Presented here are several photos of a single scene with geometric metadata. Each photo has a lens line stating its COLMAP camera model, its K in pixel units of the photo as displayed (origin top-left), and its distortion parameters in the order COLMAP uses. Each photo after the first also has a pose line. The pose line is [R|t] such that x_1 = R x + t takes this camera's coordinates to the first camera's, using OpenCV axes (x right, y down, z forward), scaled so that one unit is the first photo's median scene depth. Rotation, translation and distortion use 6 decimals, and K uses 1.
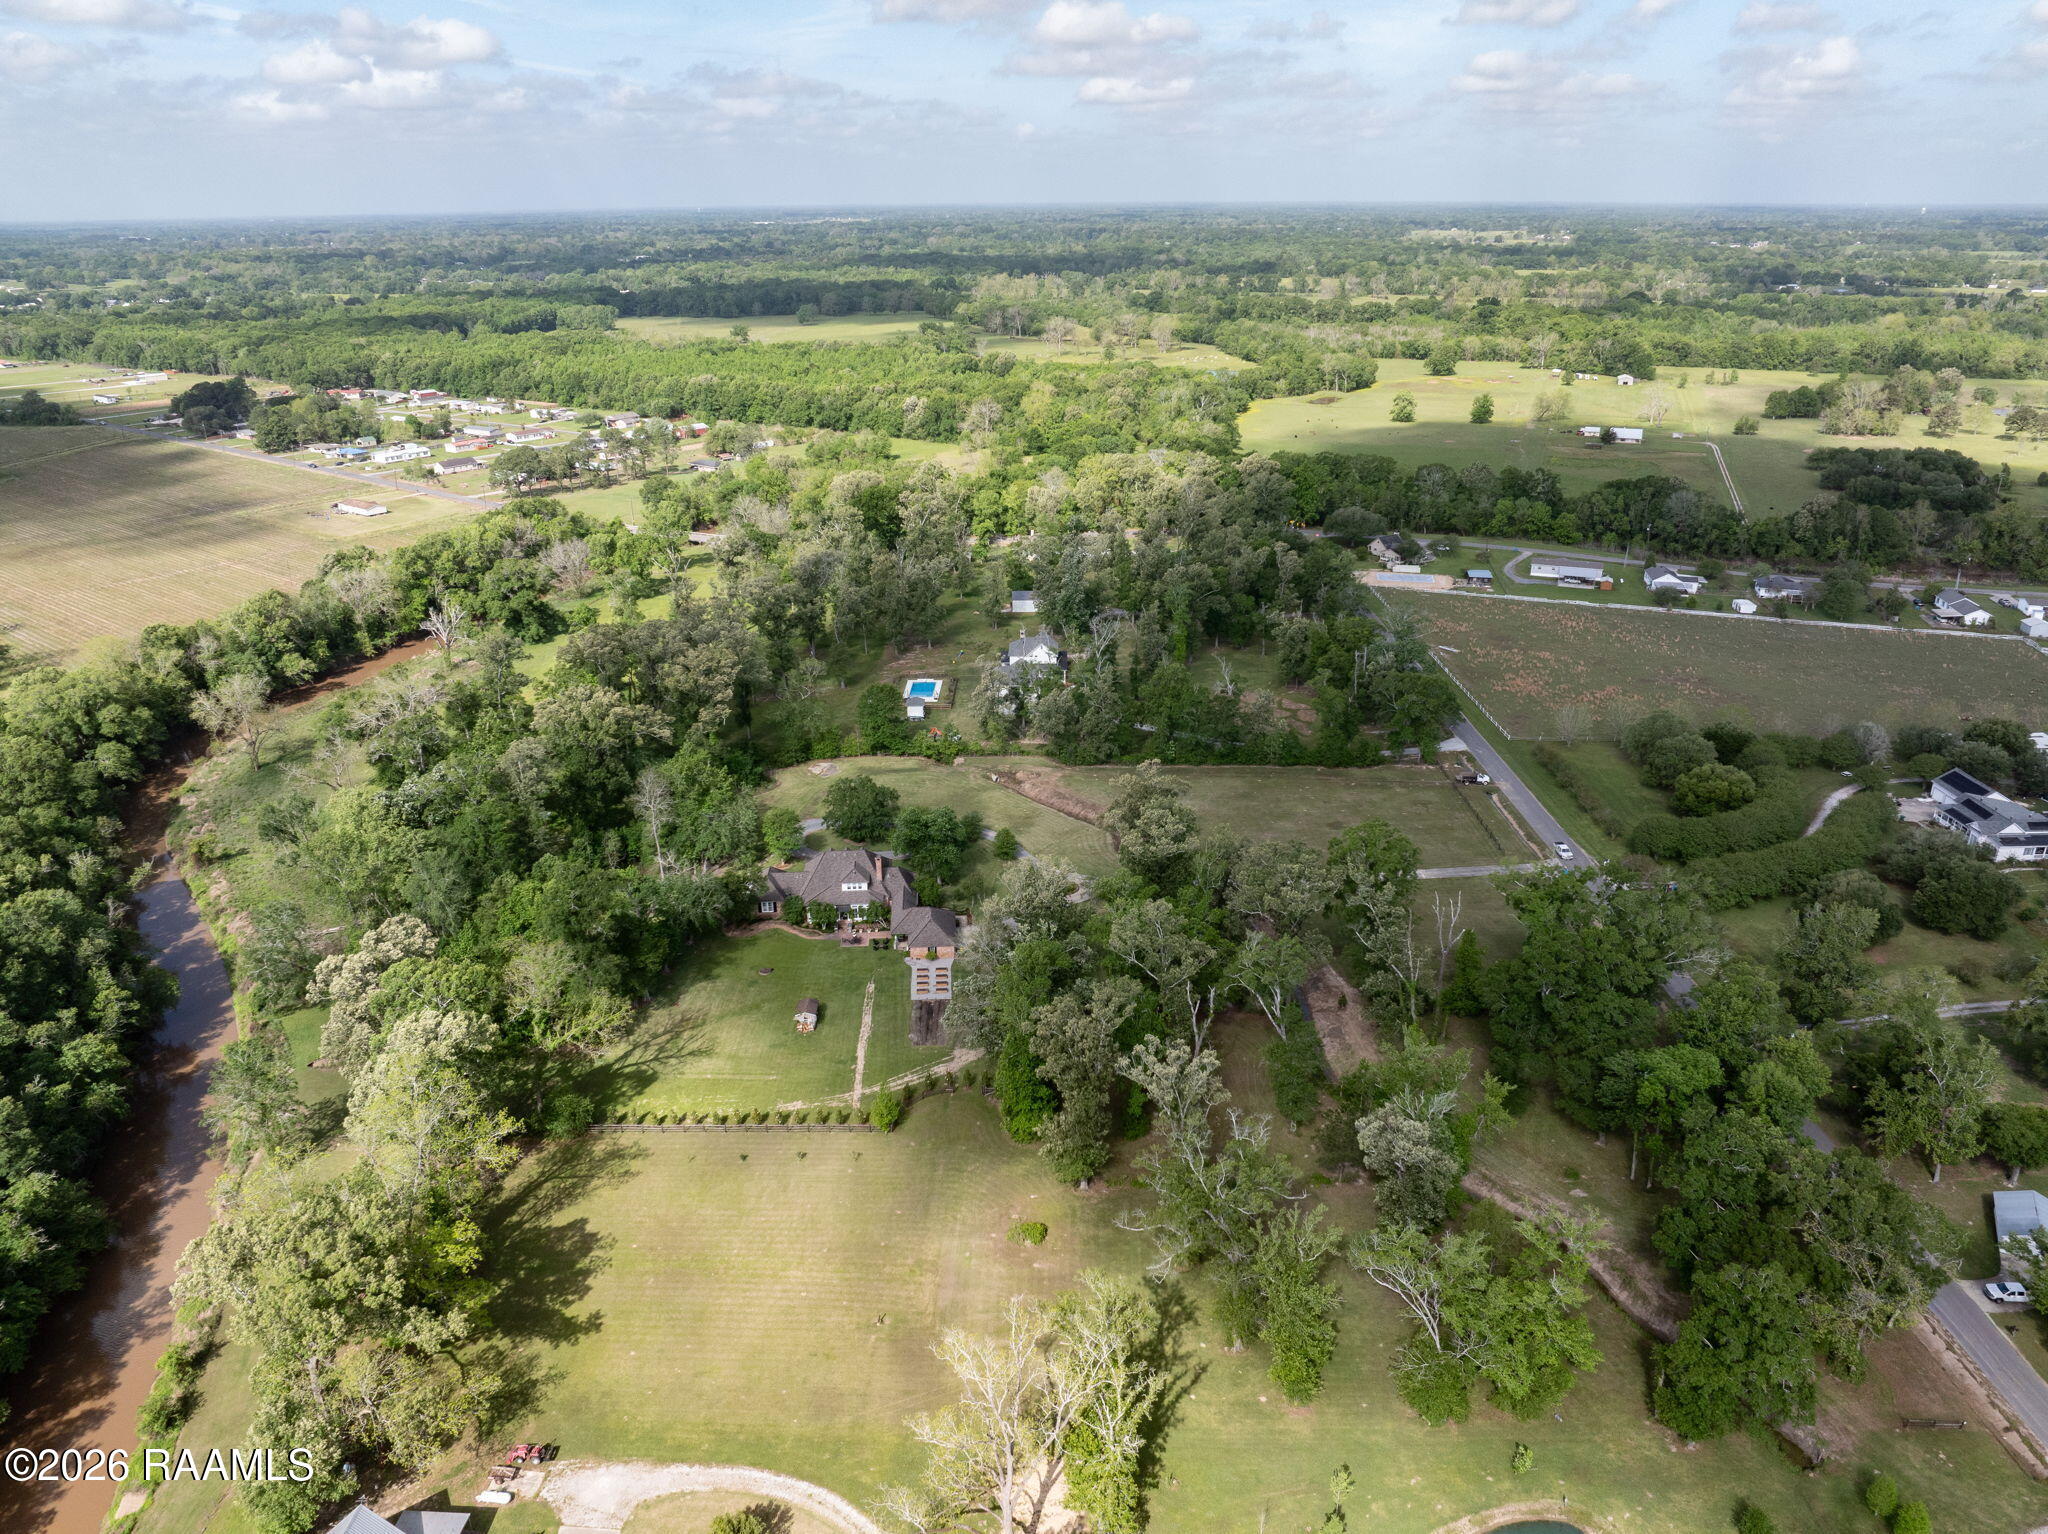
lens RADIAL K [[1442.6, 0, 1025.8], [0, 1442.6, 753.4], [0, 0, 1]] dist [-0.045855, 0.020462]
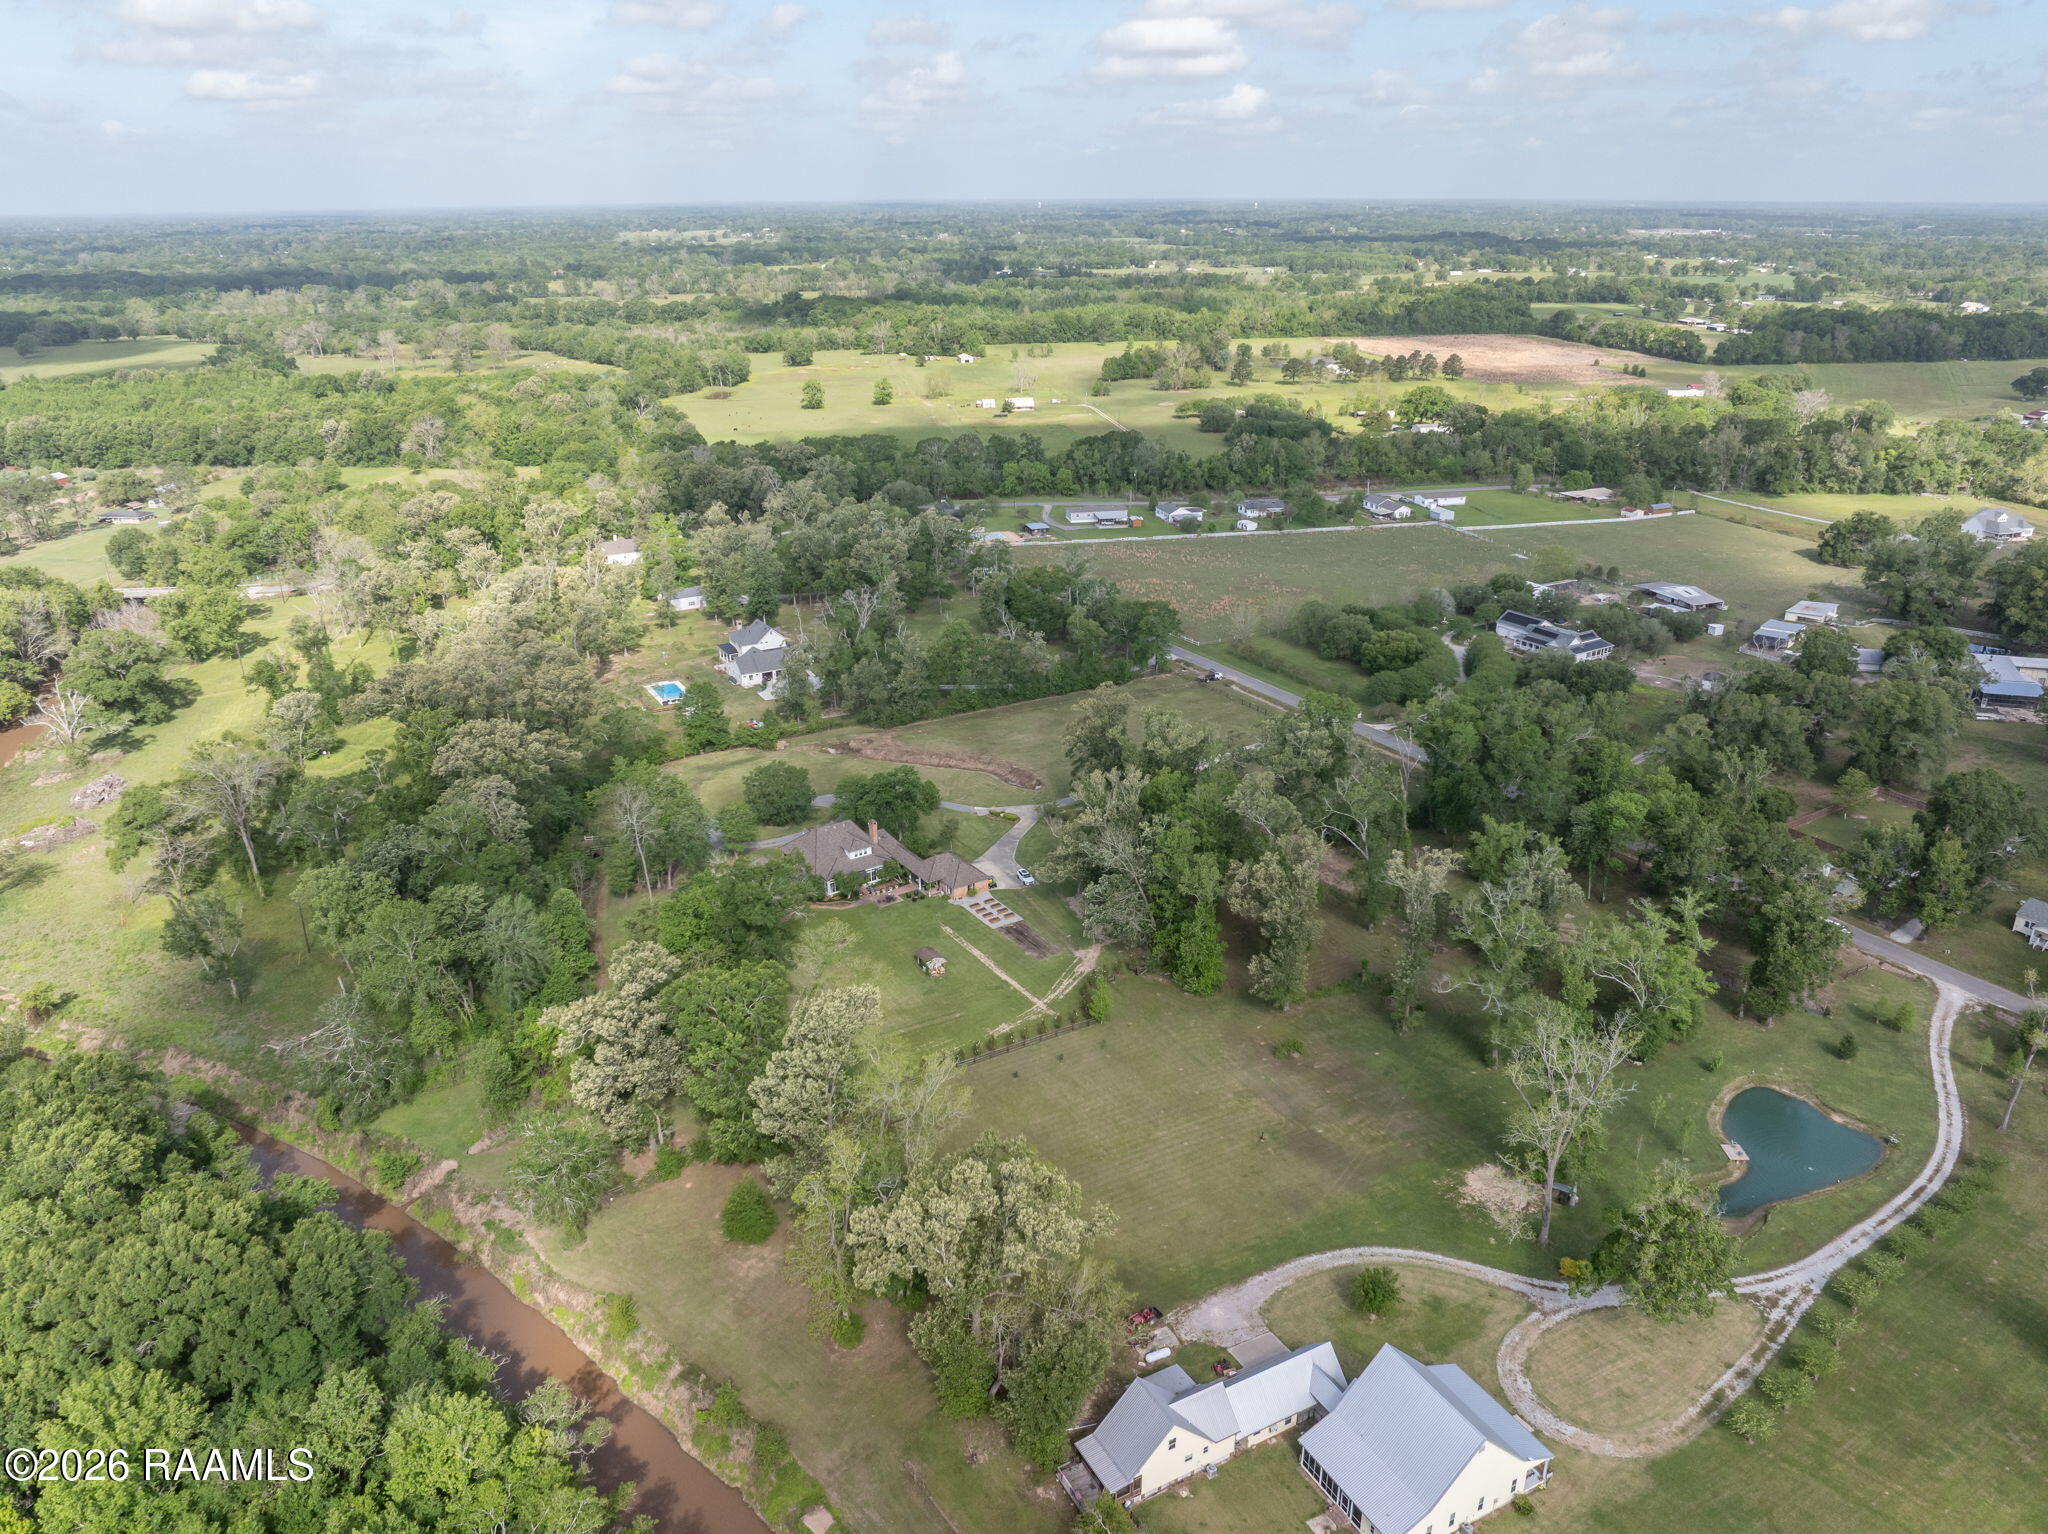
lens RADIAL K [[1442.6, 0, 1028.8], [0, 1442.6, 779.7], [0, 0, 1]] dist [-0.045855, 0.020462]
pose [[0.857317, -0.192720, 0.477353, -0.128015], [0.185928, 0.980607, 0.061973, -0.000248], [-0.480040, 0.035623, 0.876523, 0.008173]]
